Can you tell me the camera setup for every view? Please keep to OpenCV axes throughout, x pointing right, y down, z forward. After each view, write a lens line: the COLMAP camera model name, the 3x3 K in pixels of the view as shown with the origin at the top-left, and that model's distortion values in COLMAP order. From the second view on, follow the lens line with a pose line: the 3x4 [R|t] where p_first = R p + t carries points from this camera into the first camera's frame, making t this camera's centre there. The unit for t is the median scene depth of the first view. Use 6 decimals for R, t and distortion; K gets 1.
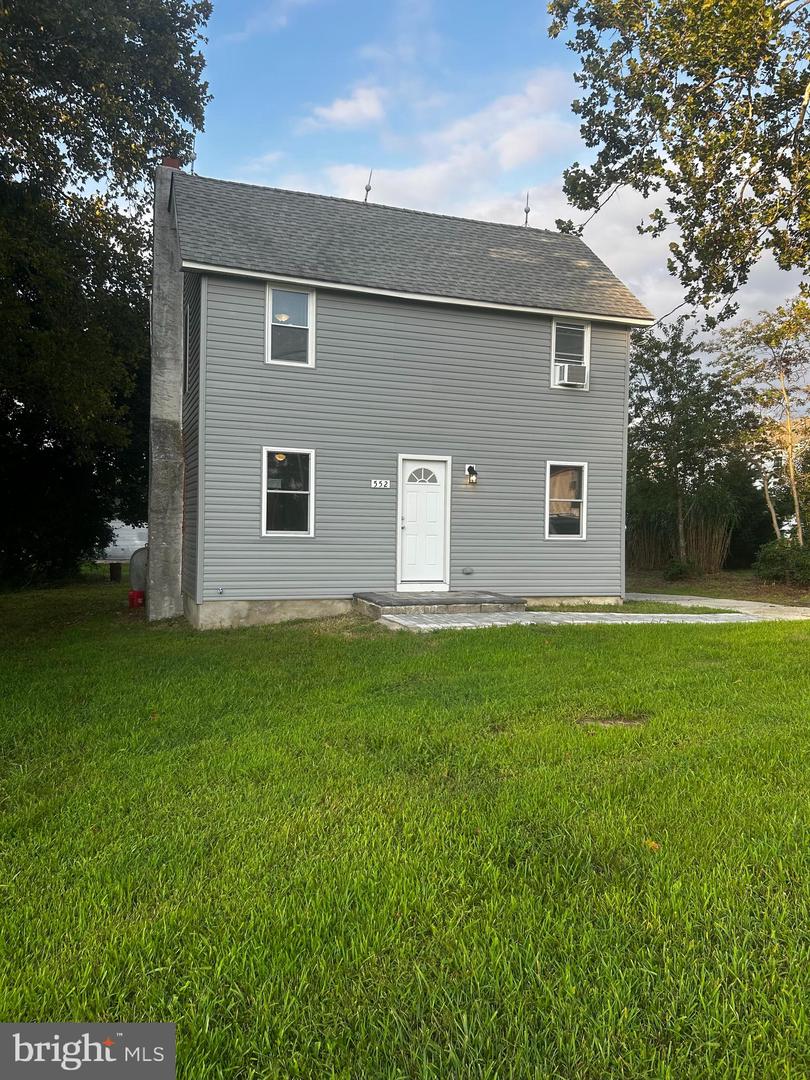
lens RADIAL K [[817.0, 0, 415.3], [0, 817.0, 543.8], [0, 0, 1]] dist [0.053769, -0.056318]
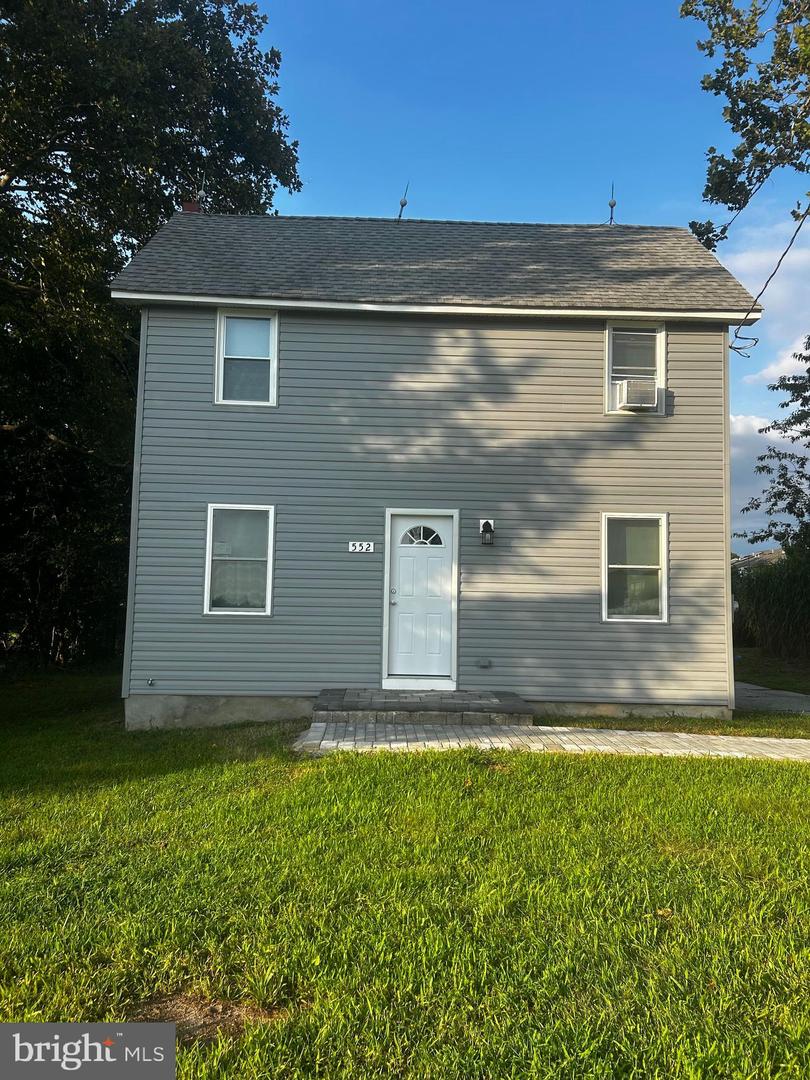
lens RADIAL K [[817.0, 0, 412.2], [0, 817.0, 543.6], [0, 0, 1]] dist [0.053769, -0.056318]
pose [[0.947780, -0.022681, -0.318117, 0.228344], [-0.009435, 0.995037, -0.099053, -0.000510], [0.318785, 0.096882, 0.942863, 0.259356]]
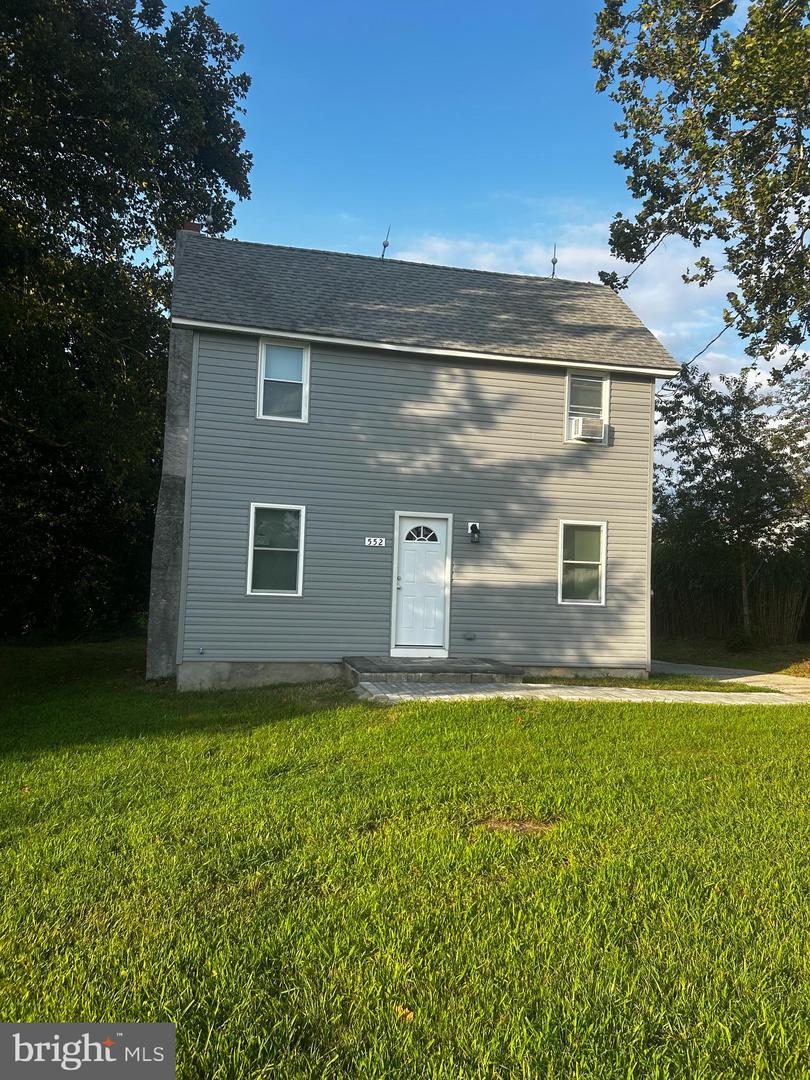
lens RADIAL K [[817.0, 0, 407.7], [0, 817.0, 546.7], [0, 0, 1]] dist [0.053769, -0.056318]
pose [[0.991610, 0.012042, -0.128706, 0.107609], [-0.020870, 0.997503, -0.067466, -0.004303], [0.127572, 0.069586, 0.989385, 0.056757]]
